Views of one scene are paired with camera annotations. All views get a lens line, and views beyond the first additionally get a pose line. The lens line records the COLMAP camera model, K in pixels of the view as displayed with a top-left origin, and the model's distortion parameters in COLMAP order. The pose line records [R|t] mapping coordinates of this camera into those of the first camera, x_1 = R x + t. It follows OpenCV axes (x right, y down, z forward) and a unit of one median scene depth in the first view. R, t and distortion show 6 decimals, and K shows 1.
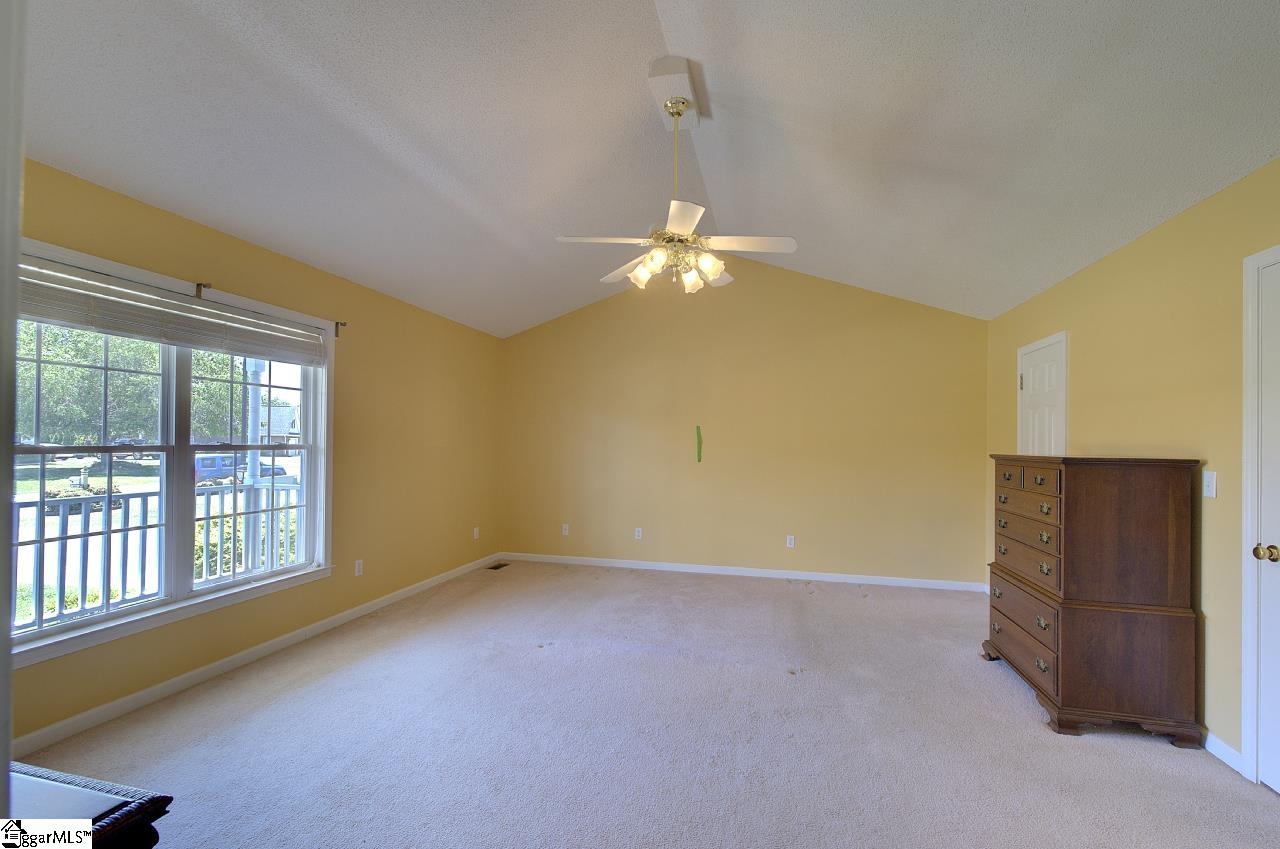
lens RADIAL K [[549.8, 0, 627.5], [0, 549.8, 422.7], [0, 0, 1]] dist [0.000557, -0.000052]
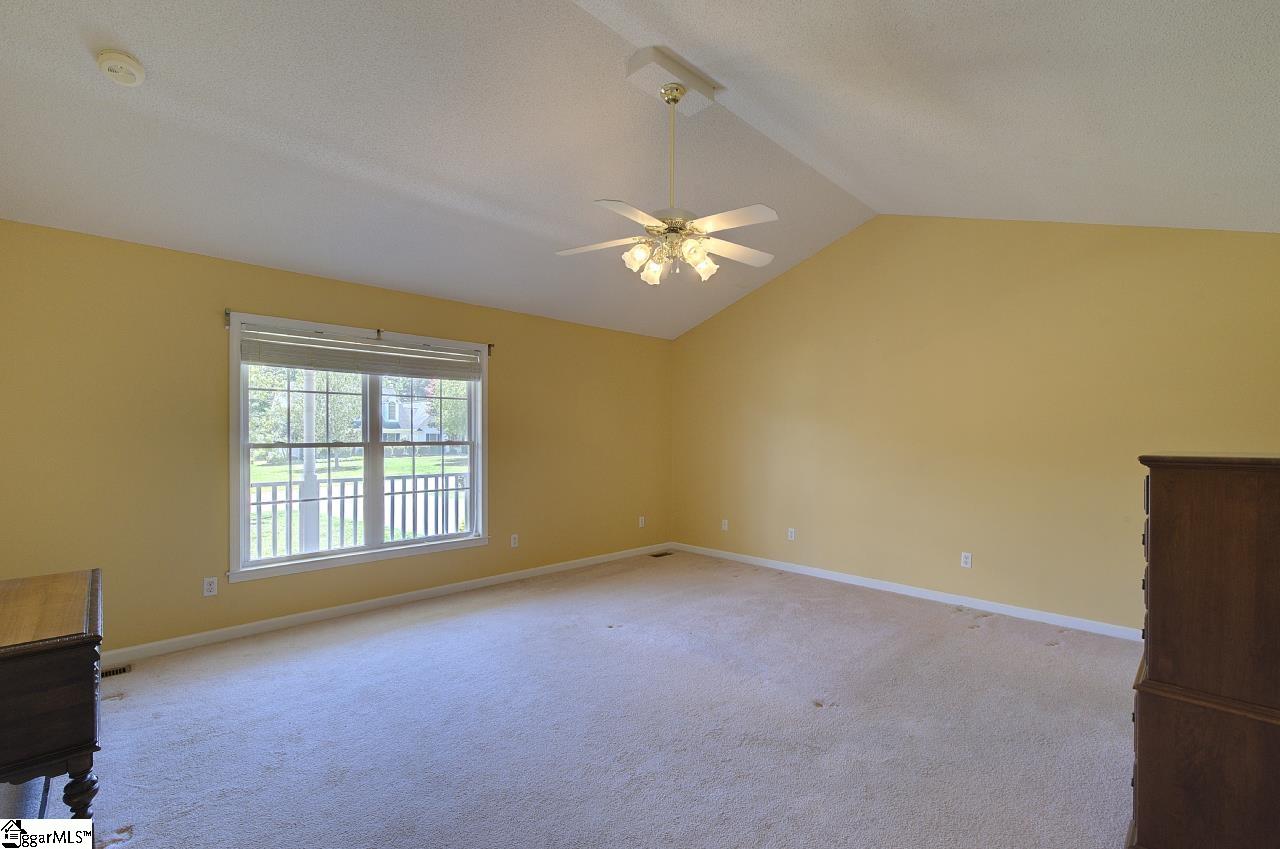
lens RADIAL K [[549.8, 0, 641.3], [0, 549.8, 422.3], [0, 0, 1]] dist [0.000557, -0.000052]
pose [[0.849744, -0.023102, -0.526689, 0.448910], [0.026632, 0.999645, -0.000880, 0.006872], [0.526522, -0.013279, 0.850058, 0.110317]]
